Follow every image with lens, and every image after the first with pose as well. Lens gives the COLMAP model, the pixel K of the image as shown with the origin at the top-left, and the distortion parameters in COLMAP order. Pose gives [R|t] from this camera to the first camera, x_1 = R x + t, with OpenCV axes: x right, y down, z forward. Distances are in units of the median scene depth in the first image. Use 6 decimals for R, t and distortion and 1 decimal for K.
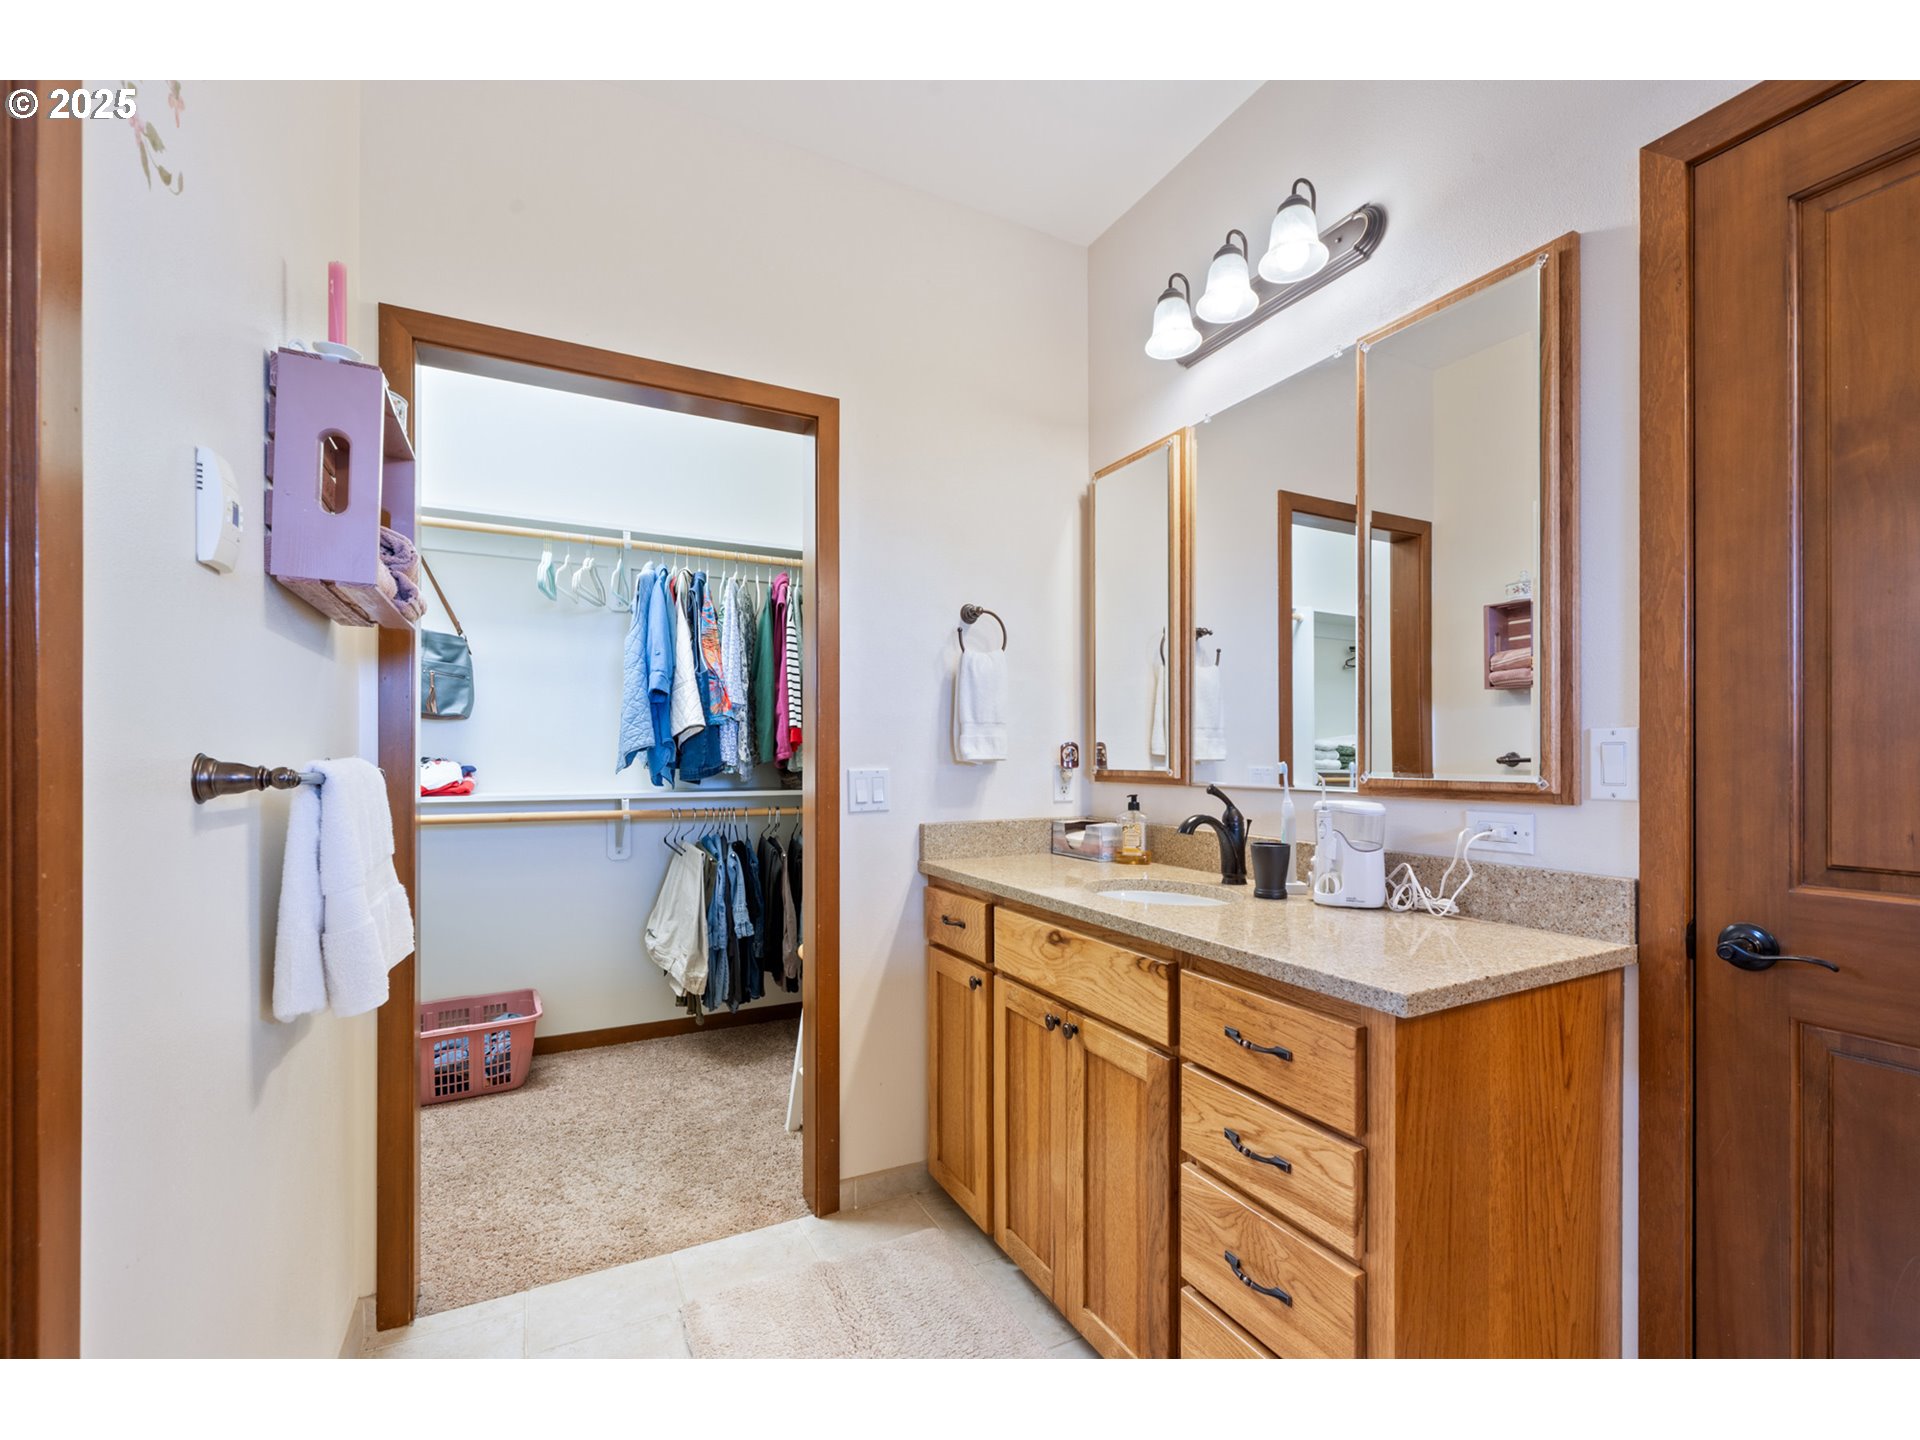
lens RADIAL K [[809.1, 0, 957.9], [0, 809.1, 736.4], [0, 0, 1]] dist [-0.001769, 0.000208]
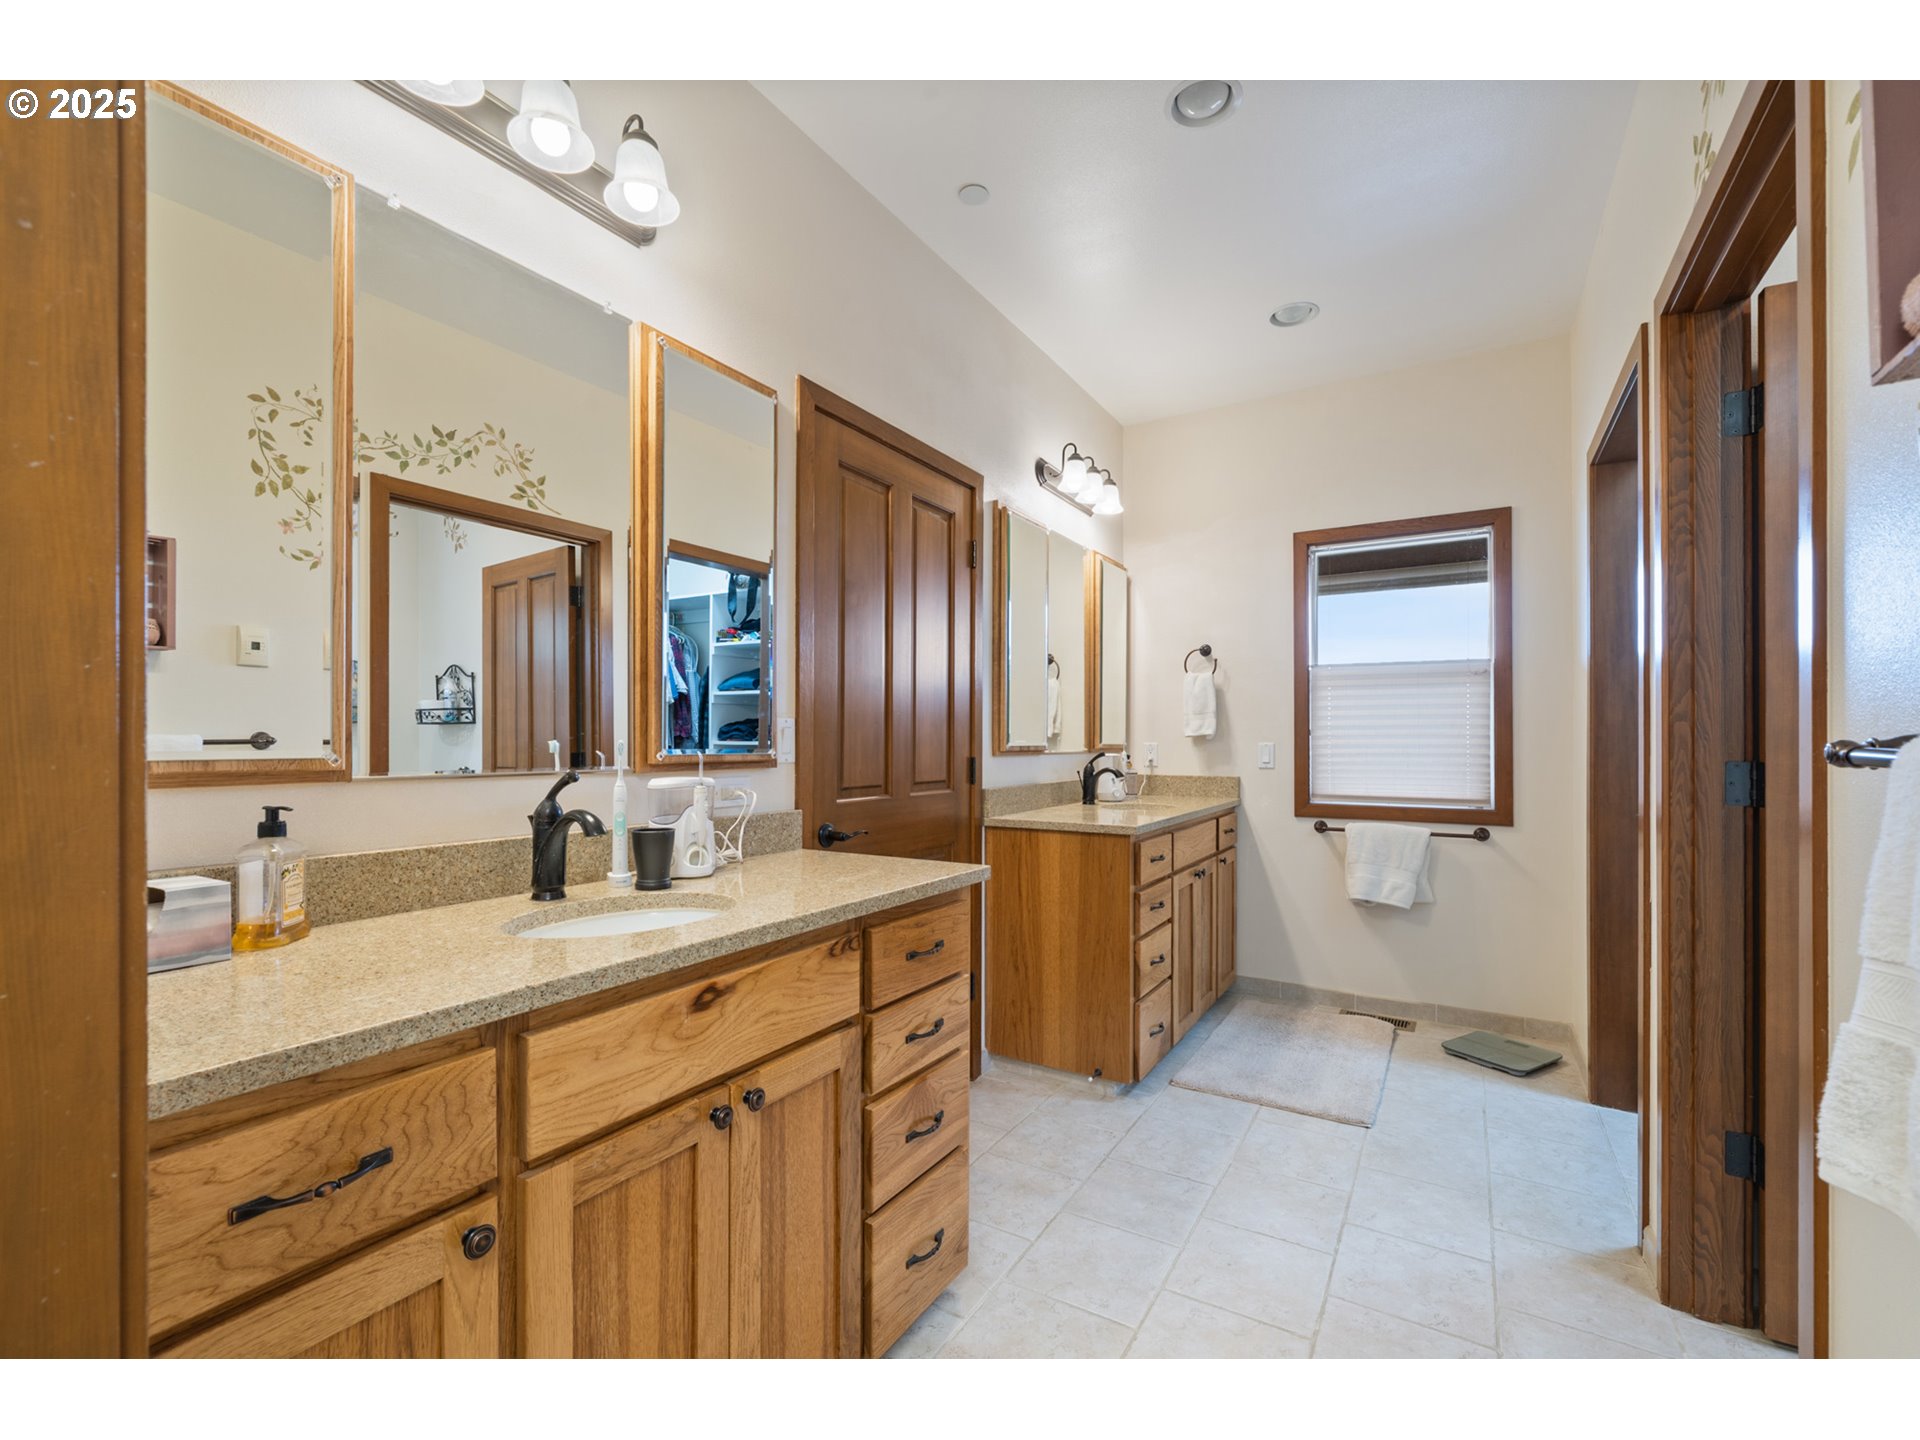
lens RADIAL K [[809.1, 0, 957.9], [0, 809.1, 736.4], [0, 0, 1]] dist [-0.001769, 0.000208]
pose [[-0.510247, 0.007432, 0.859996, -0.641570], [-0.020263, 0.999581, -0.020661, 0.044212], [-0.859789, -0.027968, -0.509882, 1.312120]]
